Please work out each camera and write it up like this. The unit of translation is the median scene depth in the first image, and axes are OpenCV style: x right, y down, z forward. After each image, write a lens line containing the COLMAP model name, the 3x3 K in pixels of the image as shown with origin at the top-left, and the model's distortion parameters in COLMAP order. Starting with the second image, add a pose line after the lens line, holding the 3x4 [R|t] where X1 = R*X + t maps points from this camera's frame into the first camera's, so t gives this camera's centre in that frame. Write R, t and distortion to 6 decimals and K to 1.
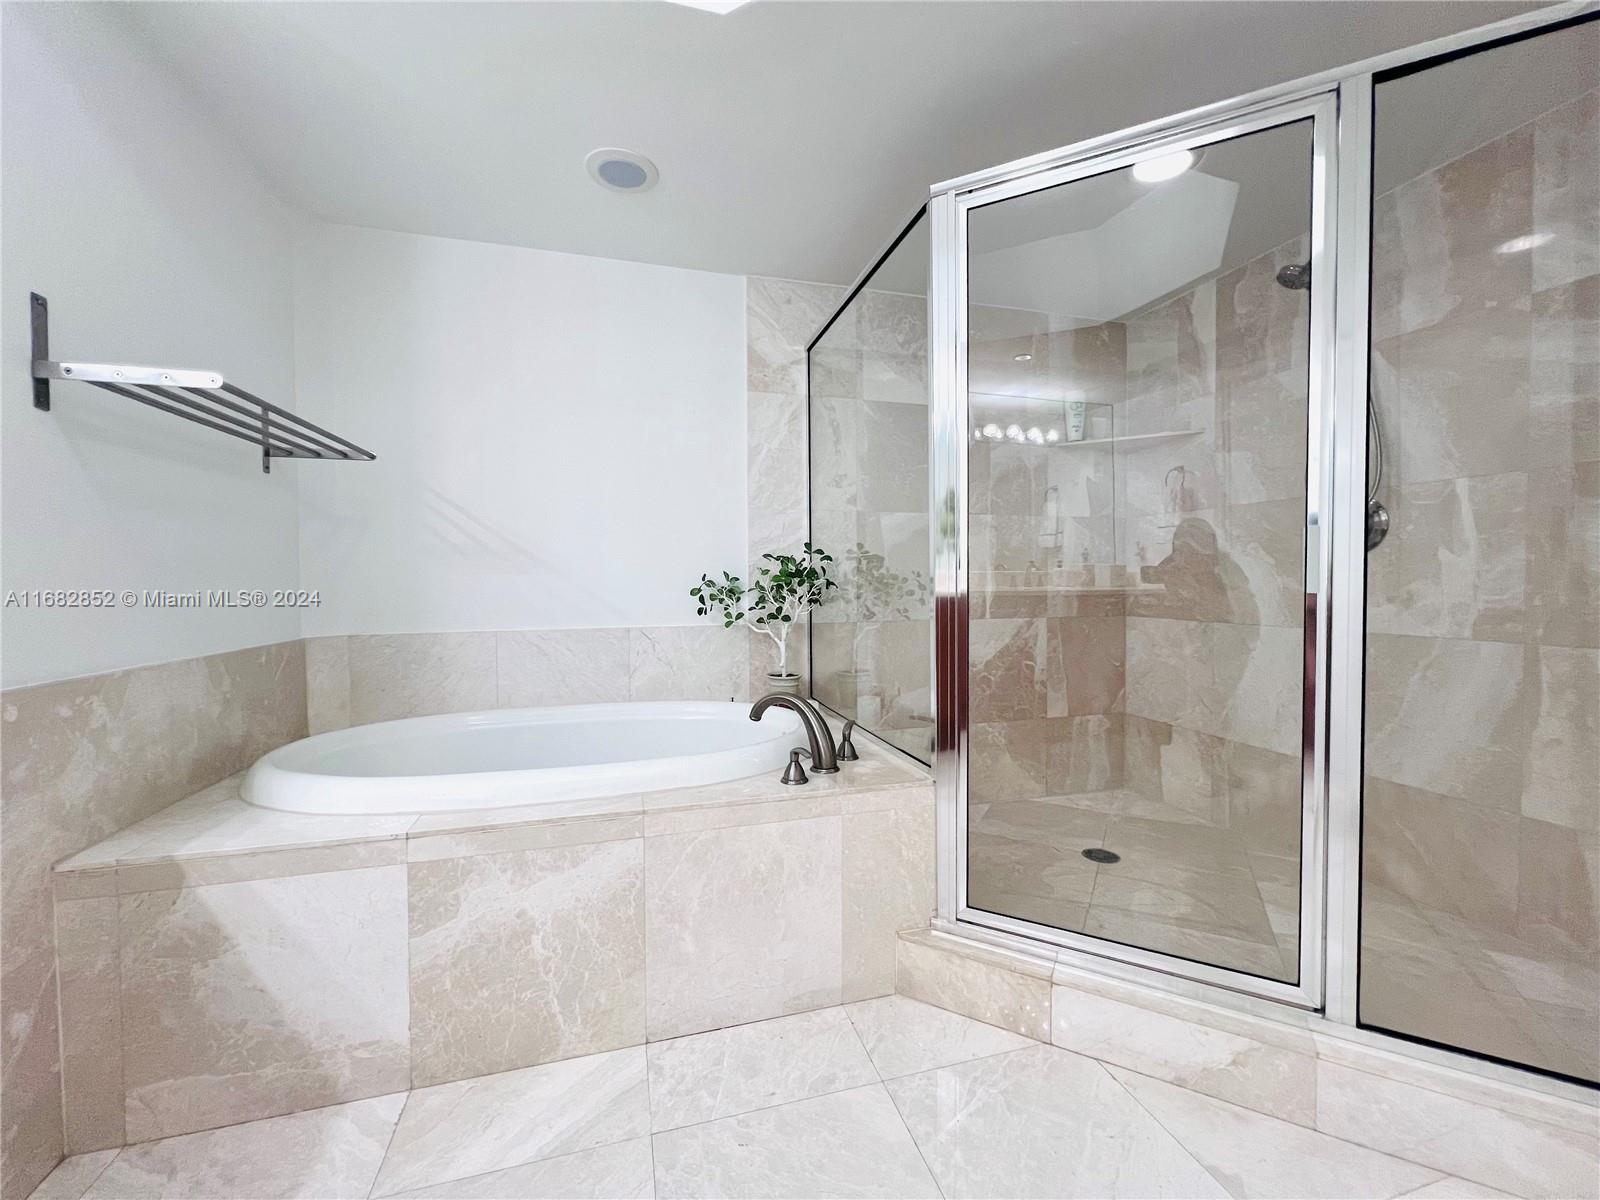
lens RADIAL K [[643.7, 0, 798.5], [0, 643.7, 595.3], [0, 0, 1]] dist [0.002826, -0.000011]
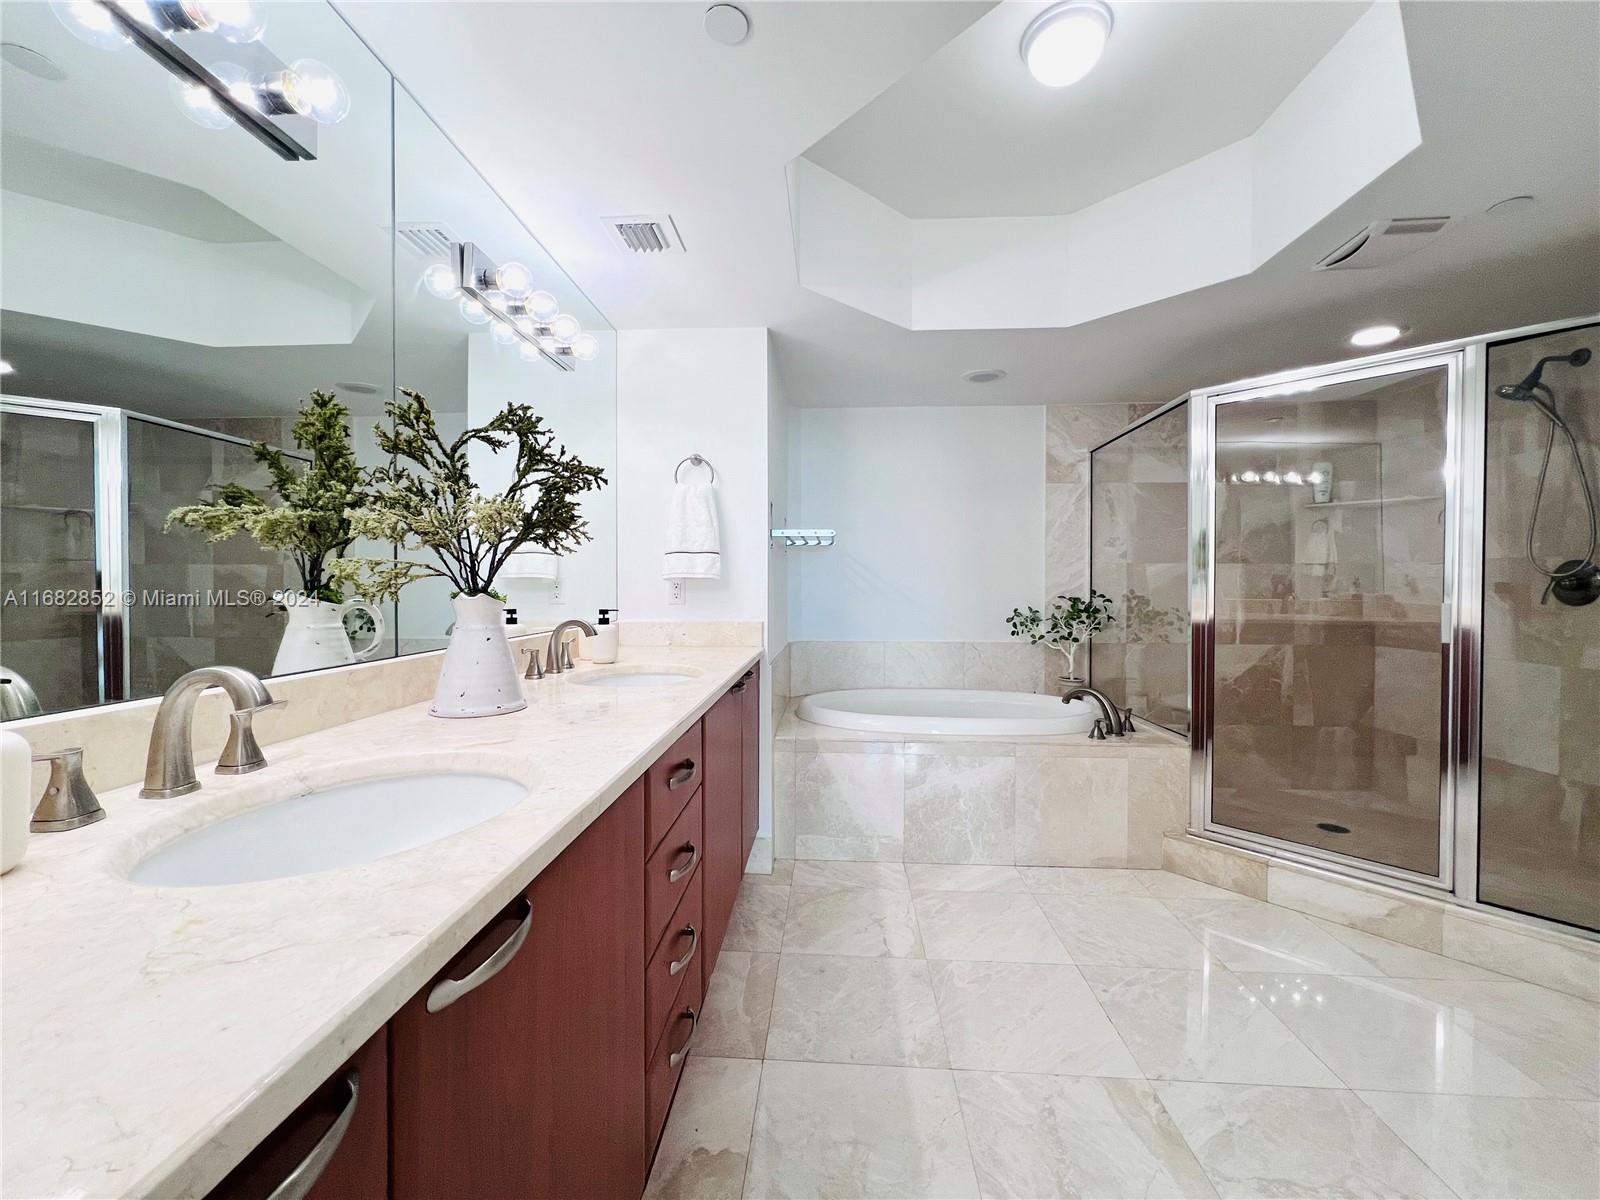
lens RADIAL K [[643.7, 0, 800.9], [0, 643.7, 595.4], [0, 0, 1]] dist [0.002826, -0.000011]
pose [[0.945126, 0.012288, -0.326476, -0.128832], [-0.015147, 0.999866, -0.006214, -0.045810], [0.326356, 0.010819, 0.945185, -0.584964]]
